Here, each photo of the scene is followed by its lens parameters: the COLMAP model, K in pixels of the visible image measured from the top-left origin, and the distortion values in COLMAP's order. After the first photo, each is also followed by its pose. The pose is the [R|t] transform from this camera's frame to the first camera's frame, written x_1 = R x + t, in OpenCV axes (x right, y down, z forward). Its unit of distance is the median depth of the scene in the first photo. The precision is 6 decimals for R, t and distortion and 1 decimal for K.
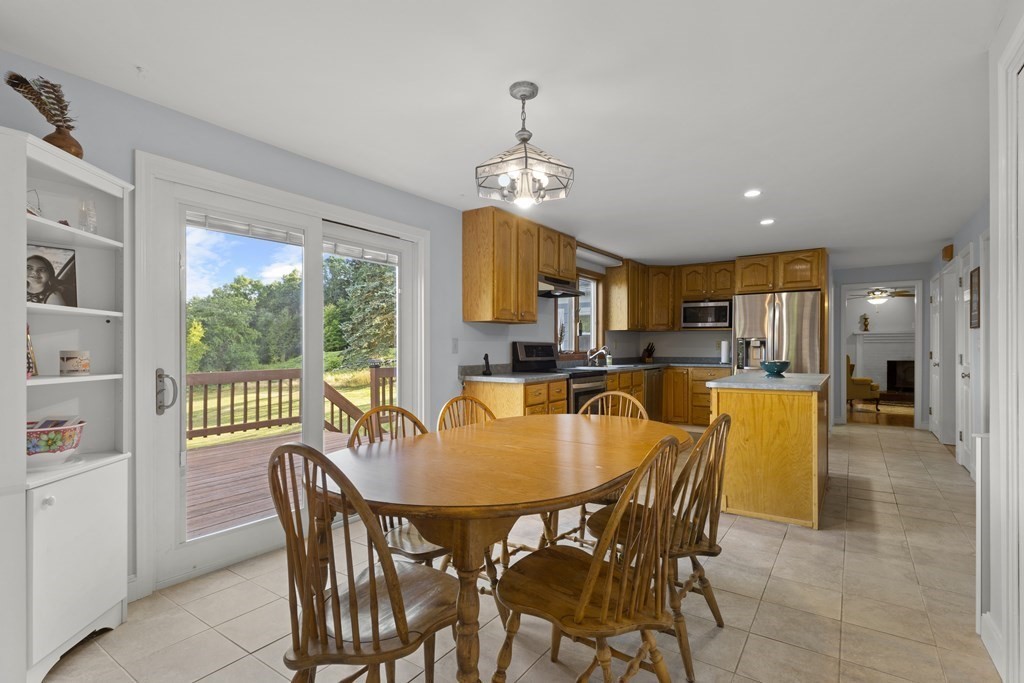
lens RADIAL K [[493.4, 0, 510.1], [0, 493.4, 348.3], [0, 0, 1]] dist [0.004105, 0.000935]
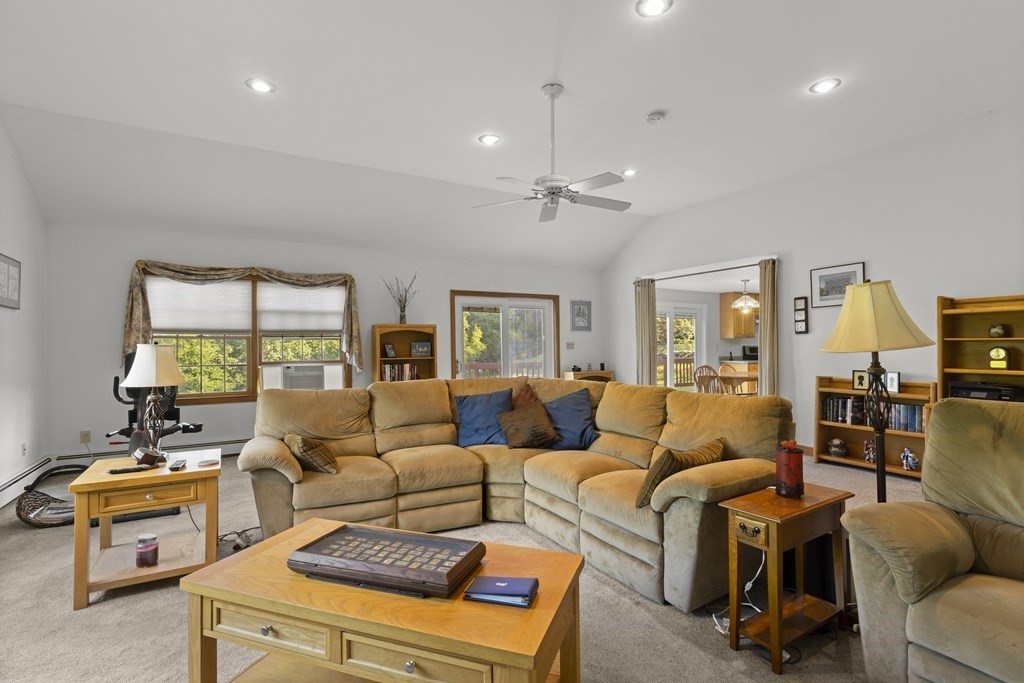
lens RADIAL K [[493.4, 0, 510.7], [0, 493.4, 344.3], [0, 0, 1]] dist [0.004105, 0.000935]
pose [[0.905370, -0.006560, -0.424573, 0.001962], [0.005141, 0.999977, -0.004489, -0.019162], [0.424593, 0.001882, 0.905382, -1.627867]]
